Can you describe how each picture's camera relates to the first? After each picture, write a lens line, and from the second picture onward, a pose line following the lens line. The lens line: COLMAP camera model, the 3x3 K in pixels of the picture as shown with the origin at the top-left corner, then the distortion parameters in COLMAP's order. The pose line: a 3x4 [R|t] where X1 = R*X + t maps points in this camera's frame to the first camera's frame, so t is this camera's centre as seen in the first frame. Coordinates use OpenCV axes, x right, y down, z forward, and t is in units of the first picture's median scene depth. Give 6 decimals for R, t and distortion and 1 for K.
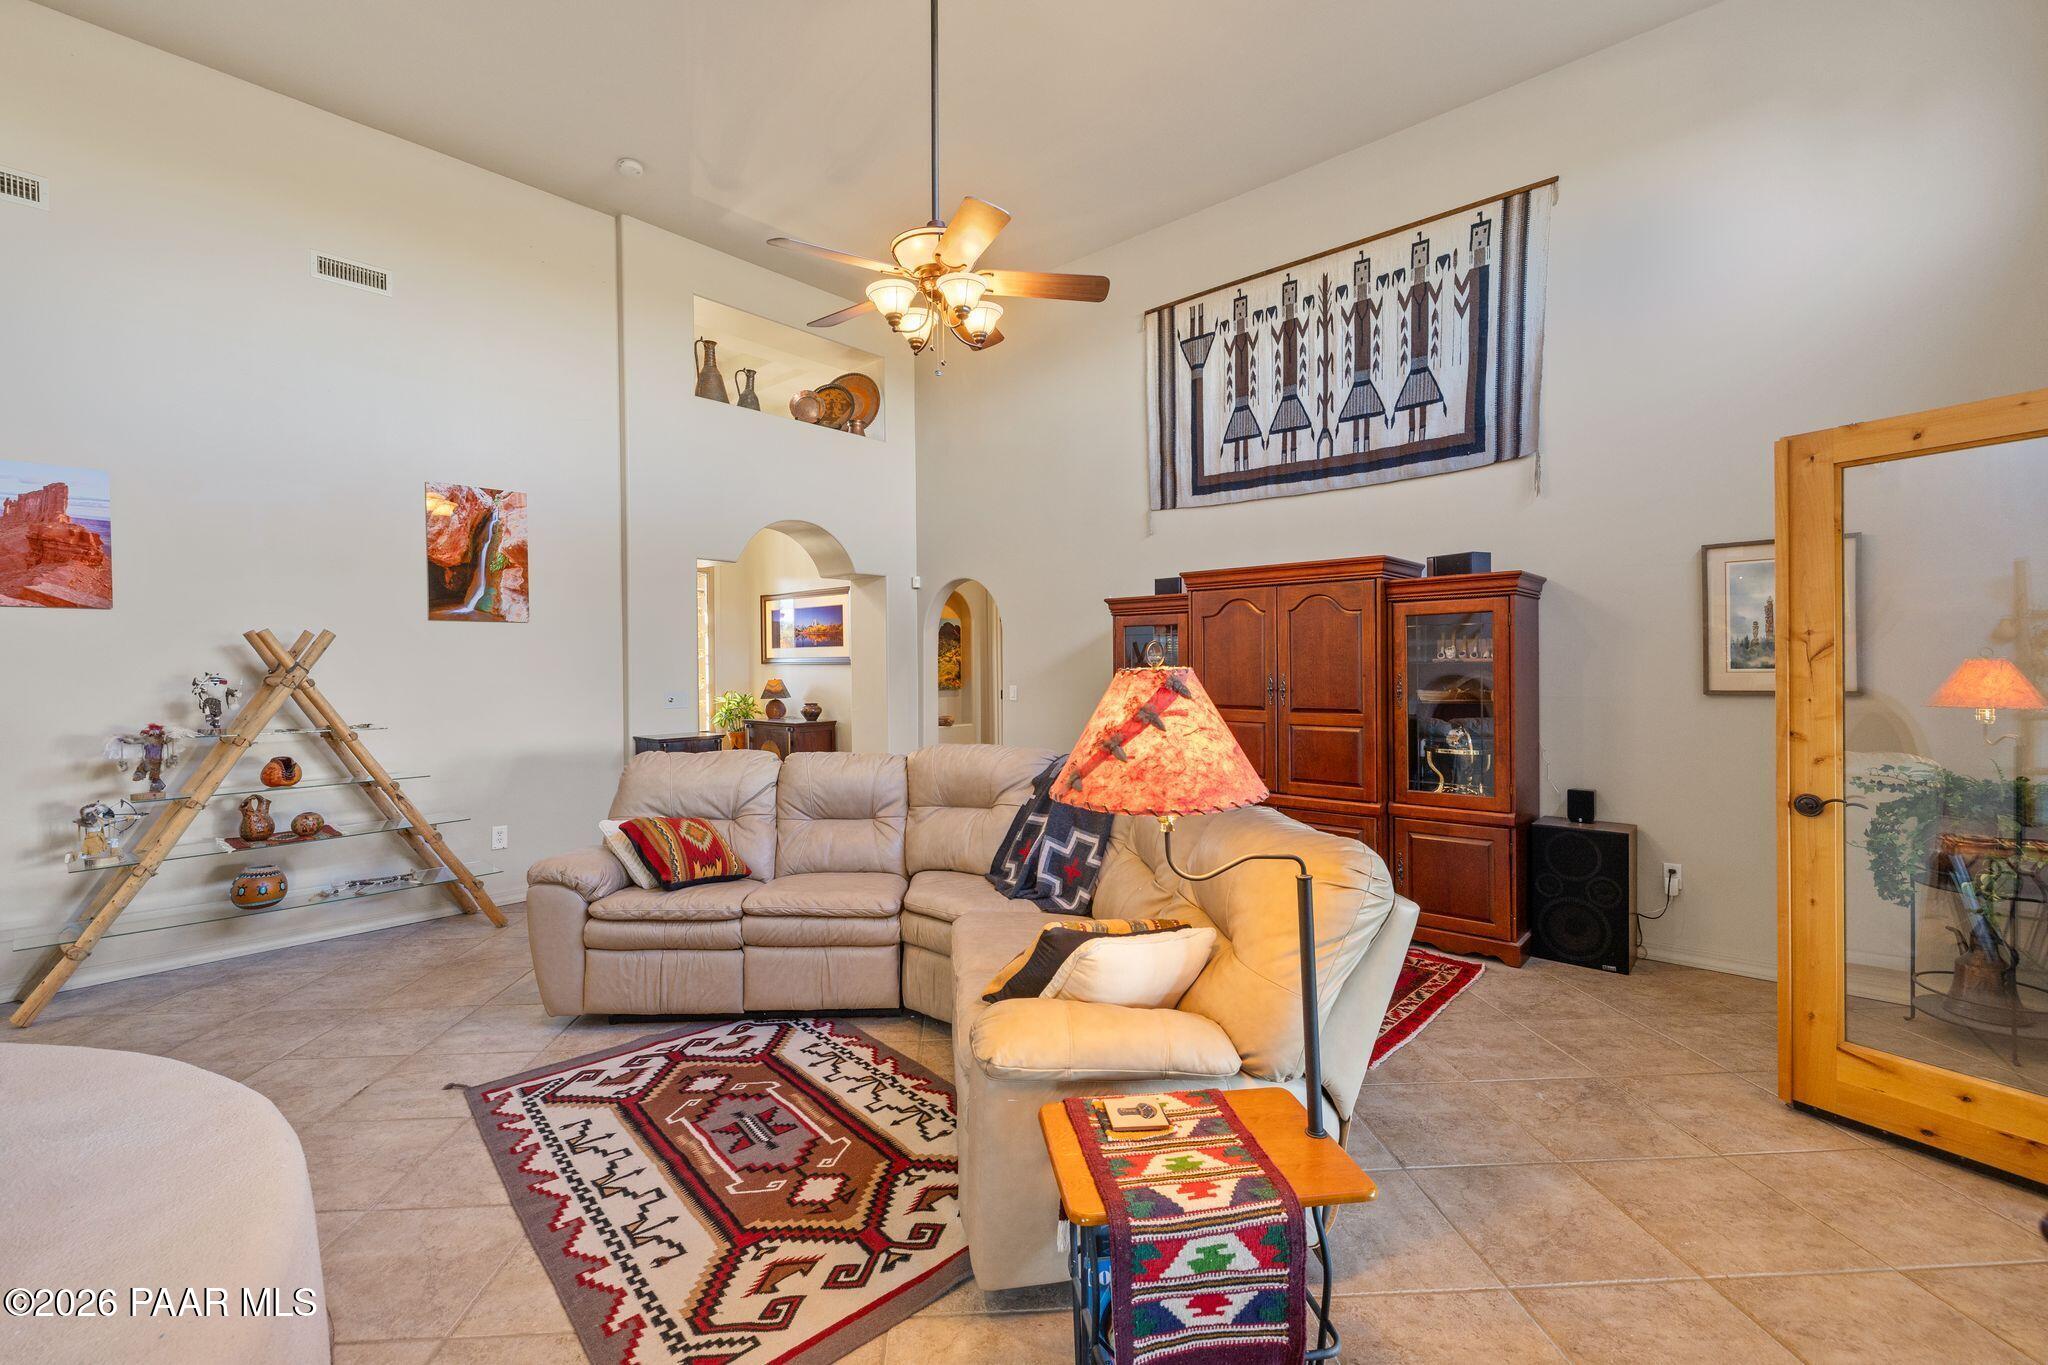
lens RADIAL K [[876.5, 0, 1015.1], [0, 876.5, 658.7], [0, 0, 1]] dist [0.000465, 0.000173]
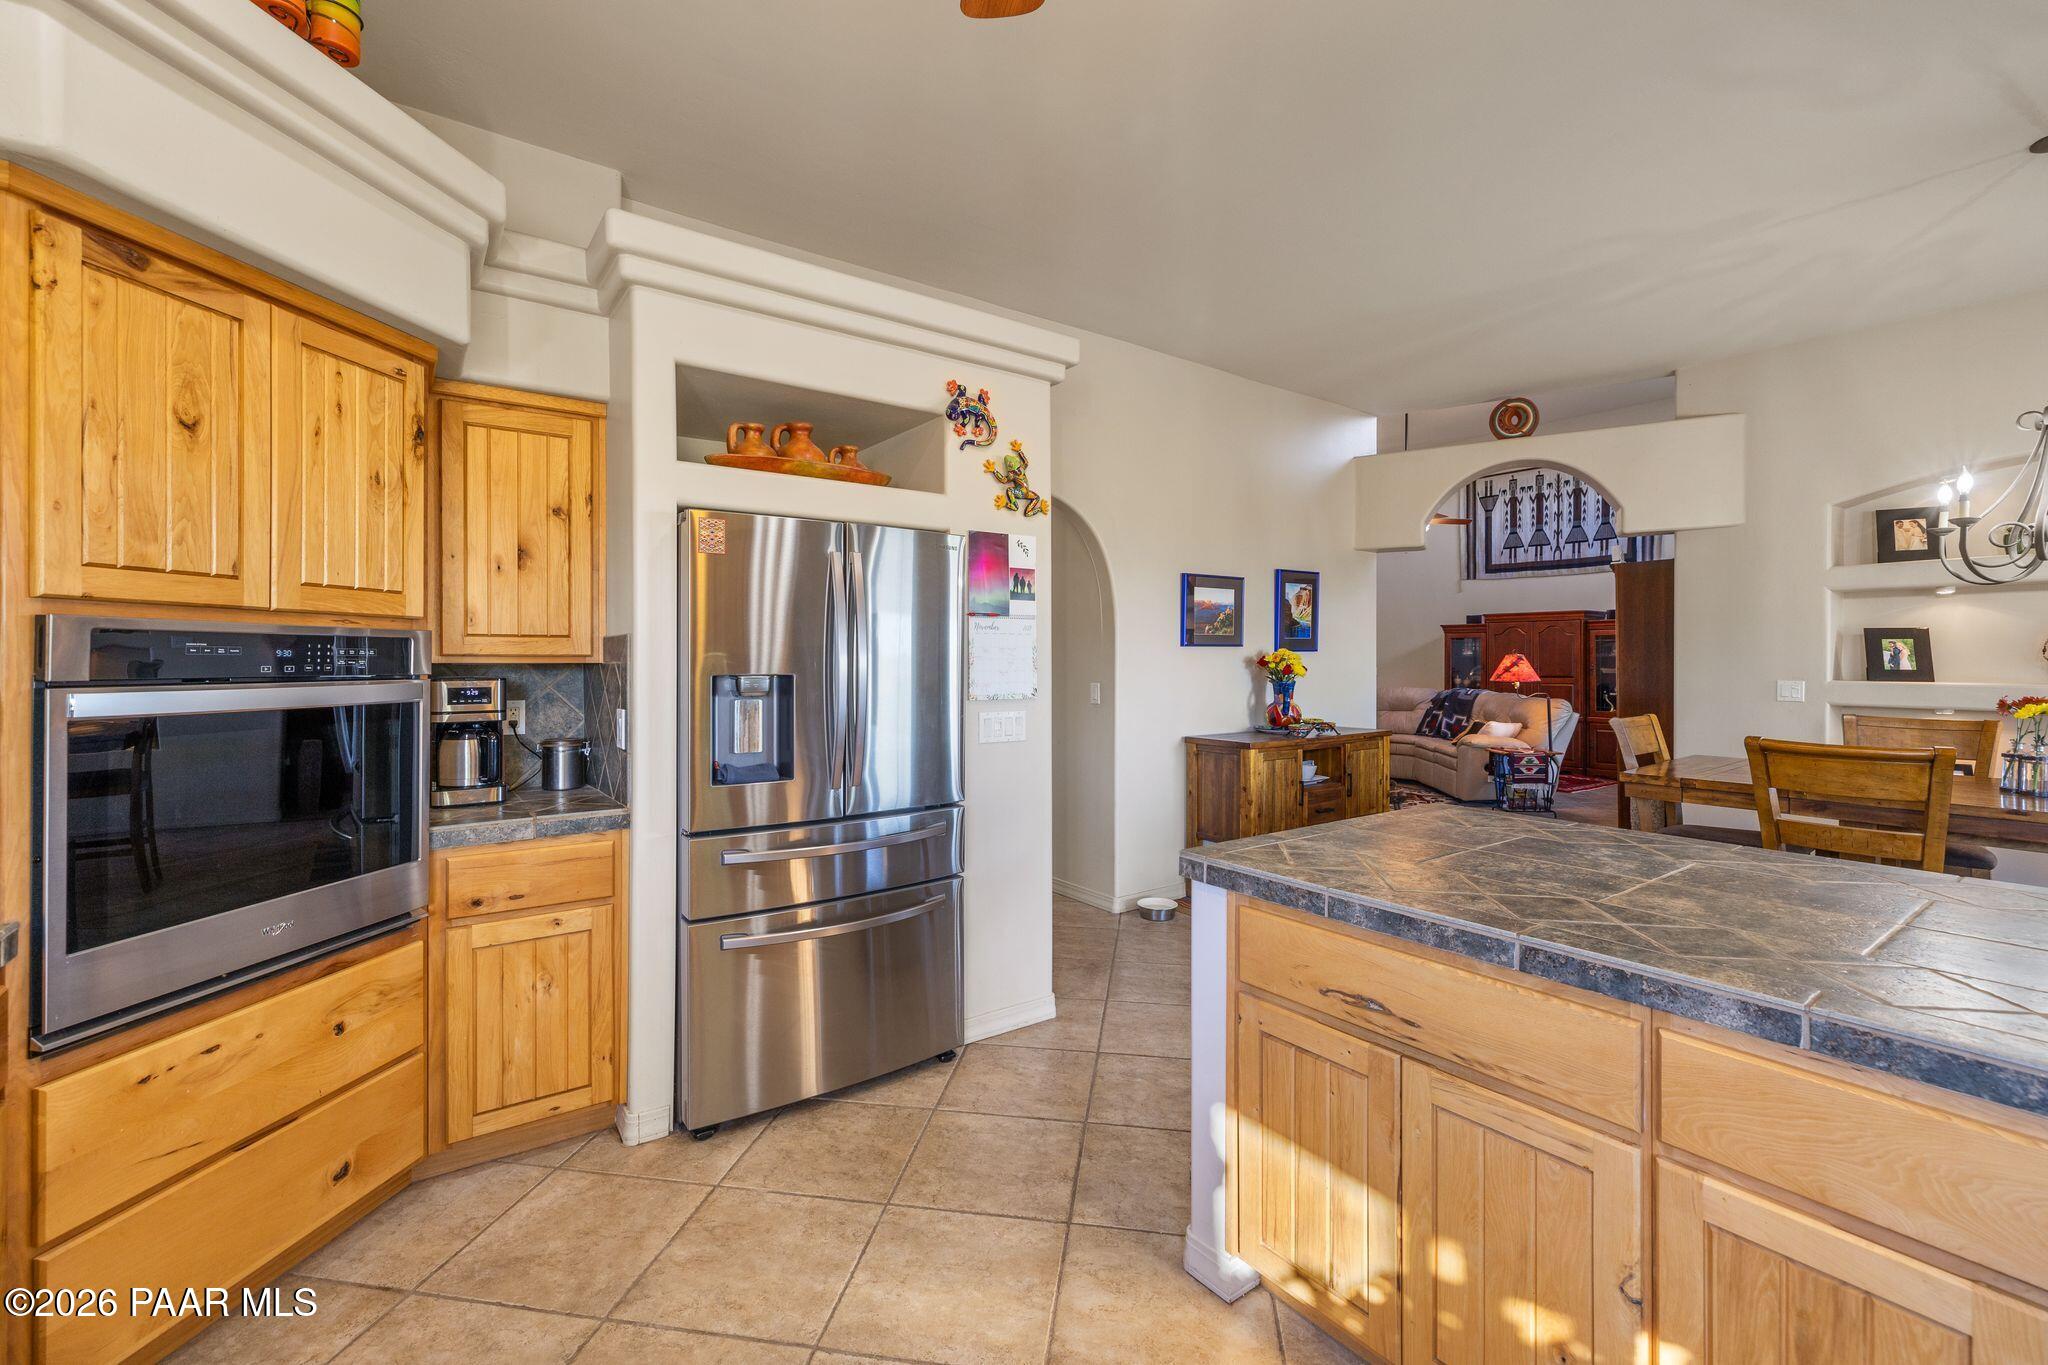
lens RADIAL K [[876.5, 0, 1015.1], [0, 876.5, 658.7], [0, 0, 1]] dist [0.000465, 0.000173]
pose [[0.975975, 0.006991, -0.217768, -0.454327], [-0.006157, 0.999971, 0.004508, 0.008873], [0.217794, -0.003059, 0.975990, -1.328409]]
